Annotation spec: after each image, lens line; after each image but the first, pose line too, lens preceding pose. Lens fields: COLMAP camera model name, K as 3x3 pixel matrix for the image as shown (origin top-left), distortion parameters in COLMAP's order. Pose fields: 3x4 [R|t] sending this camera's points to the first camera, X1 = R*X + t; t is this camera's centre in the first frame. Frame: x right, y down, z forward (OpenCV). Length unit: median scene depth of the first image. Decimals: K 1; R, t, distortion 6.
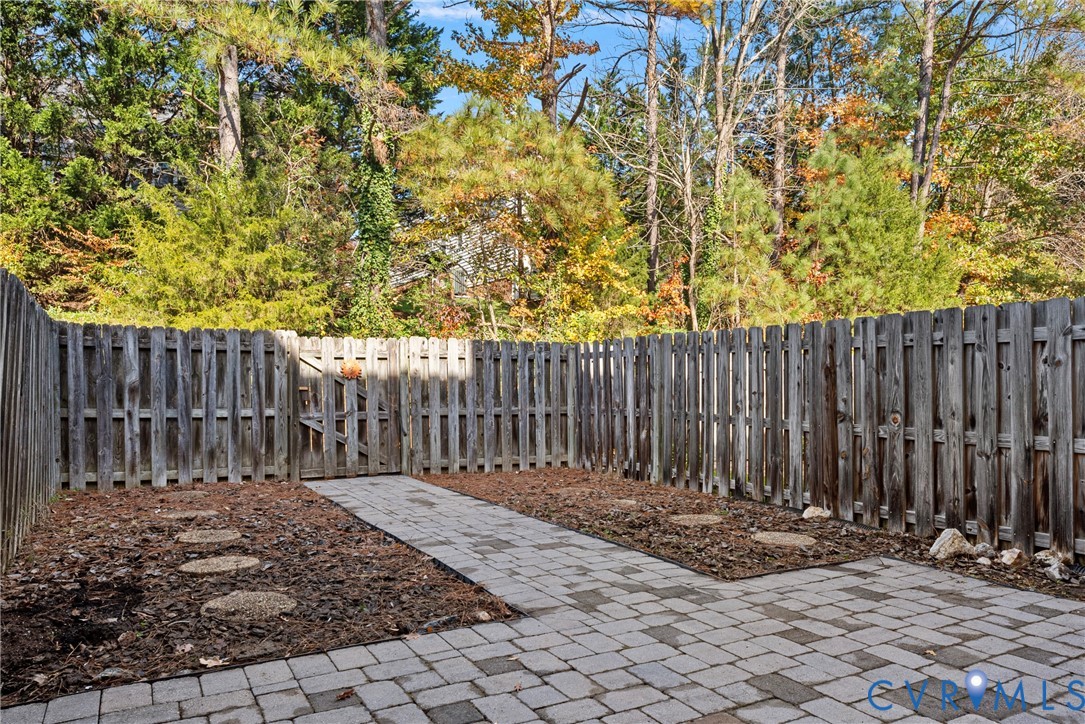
lens RADIAL K [[763.6, 0, 541.9], [0, 763.6, 368.2], [0, 0, 1]] dist [0.000176, -0.000165]
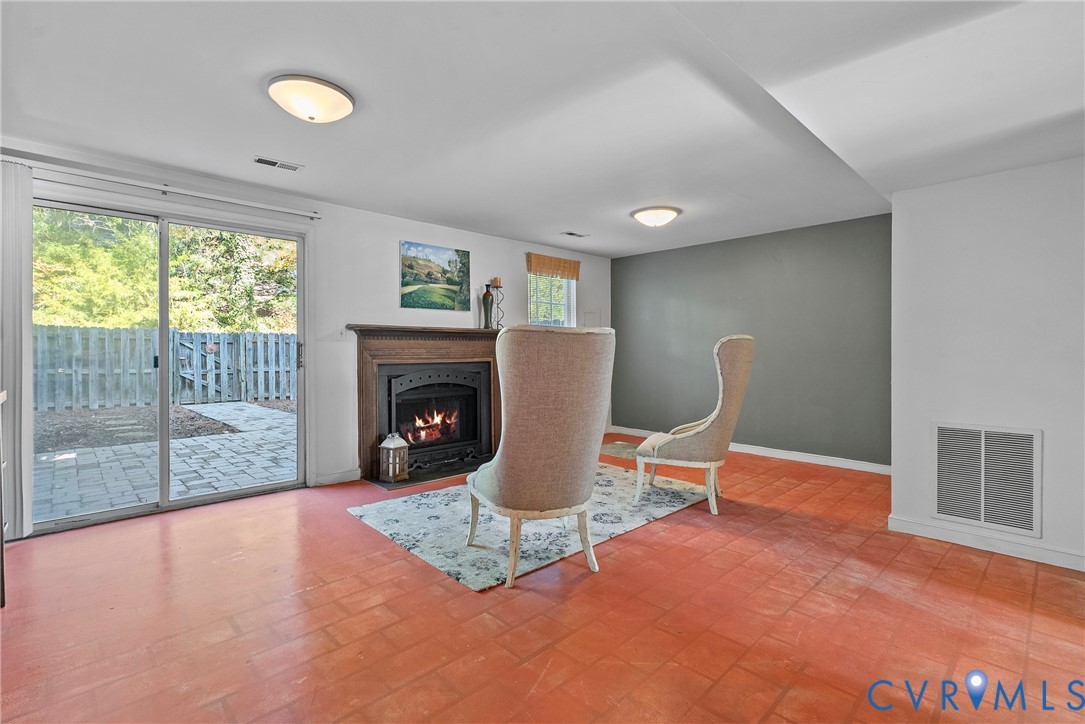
lens RADIAL K [[501.3, 0, 548.8], [0, 501.3, 339.1], [0, 0, 1]] dist [0.000934, 0.000347]
pose [[0.961337, 0.008178, 0.275255, 0.251831], [-0.006330, 0.999951, -0.007603, -0.019954], [-0.275303, 0.005566, 0.961341, -0.531633]]
